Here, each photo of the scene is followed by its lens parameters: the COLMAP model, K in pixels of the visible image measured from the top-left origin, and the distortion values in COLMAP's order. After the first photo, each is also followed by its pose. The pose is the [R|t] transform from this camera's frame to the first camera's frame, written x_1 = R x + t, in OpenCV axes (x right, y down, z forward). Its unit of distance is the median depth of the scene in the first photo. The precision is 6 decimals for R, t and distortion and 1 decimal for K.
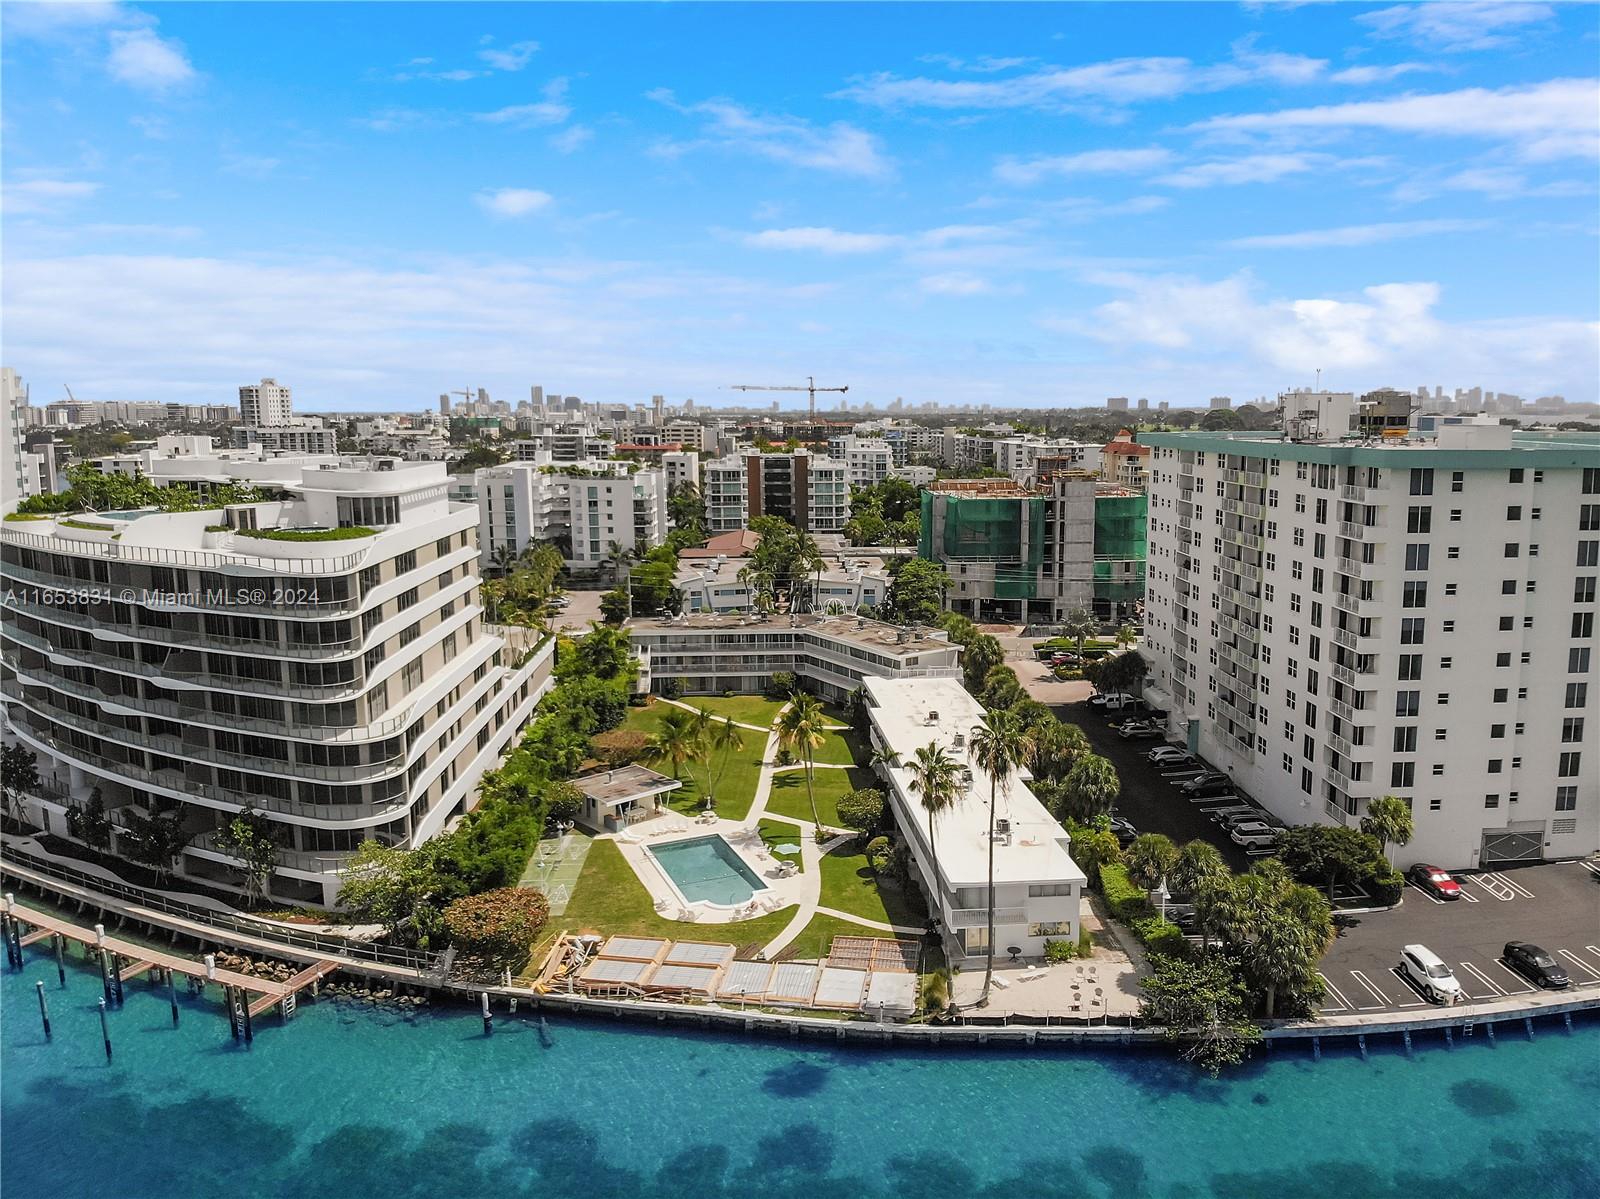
lens RADIAL K [[1151.8, 0, 814.9], [0, 1151.8, 578.7], [0, 0, 1]] dist [0.080261, -0.201306]
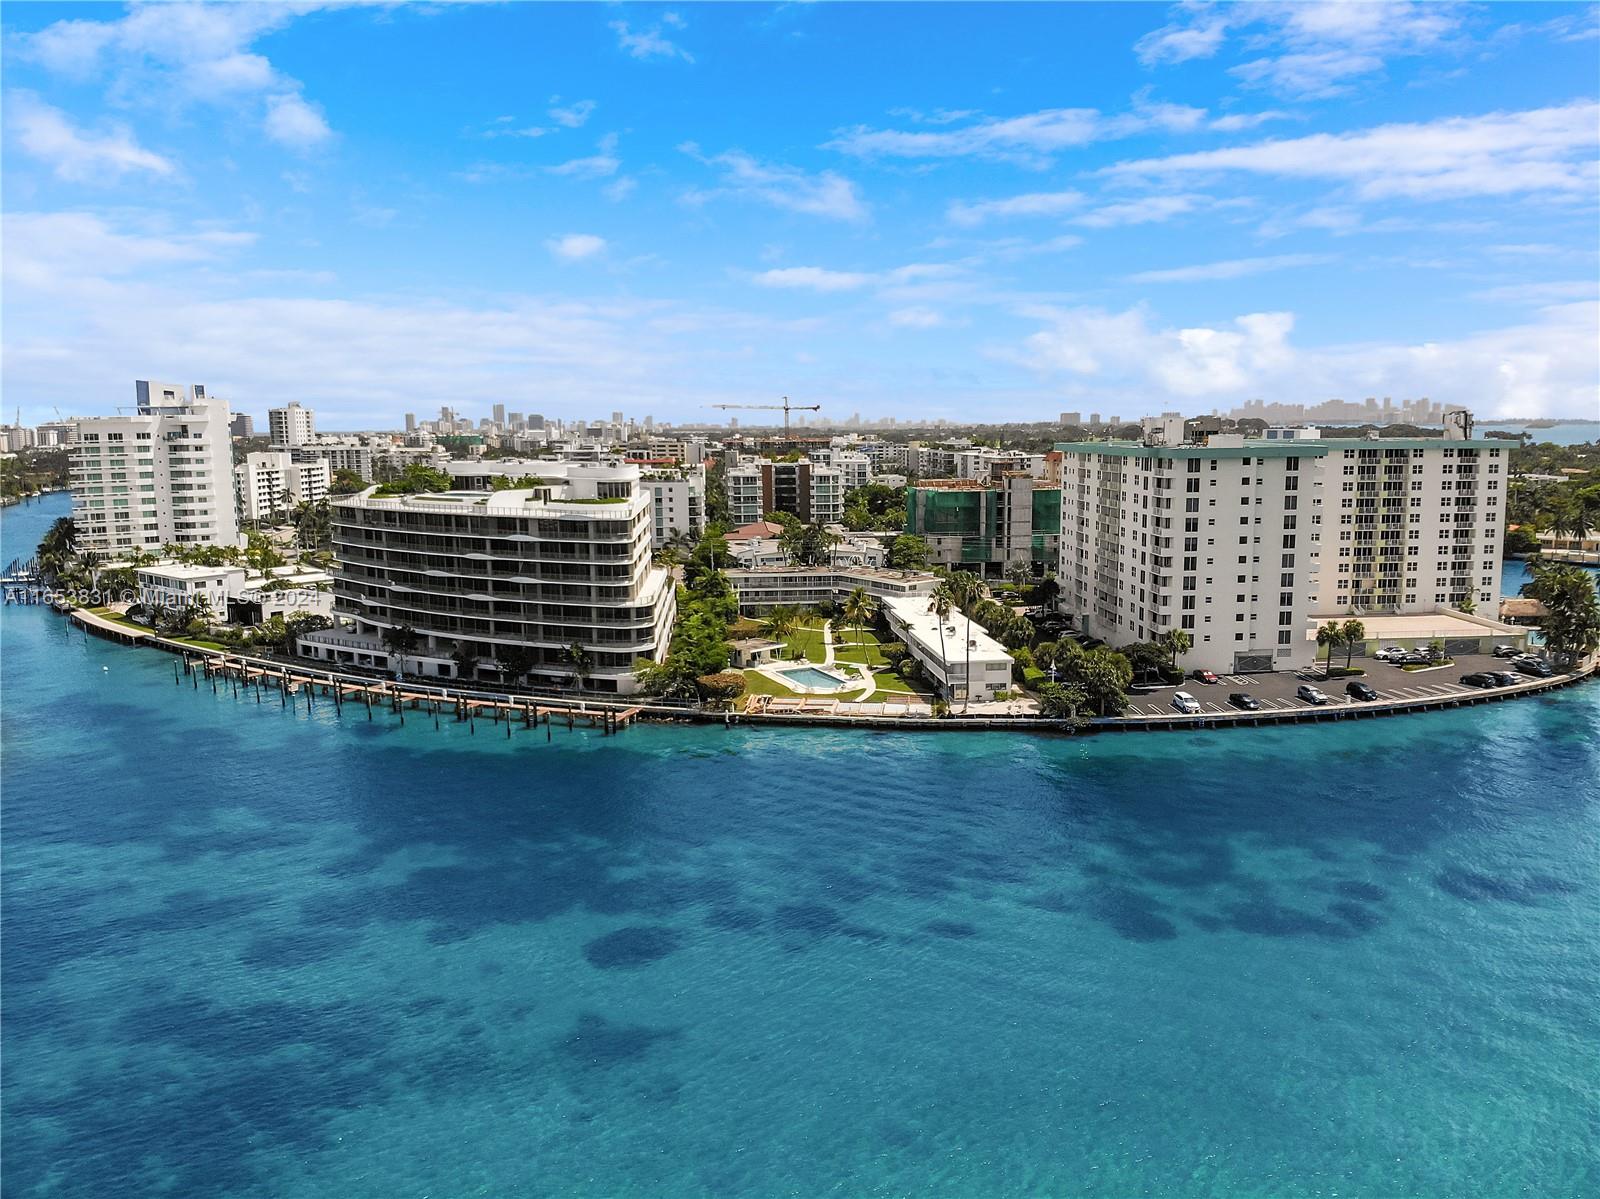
lens RADIAL K [[1115.1, 0, 744.6], [0, 1115.1, 607.9], [0, 0, 1]] dist [0.061209, -0.125909]
pose [[0.999597, -0.003411, -0.028189, -0.137195], [0.003850, 0.999872, 0.015528, 0.099519], [0.028132, -0.015630, 0.999482, -0.725175]]
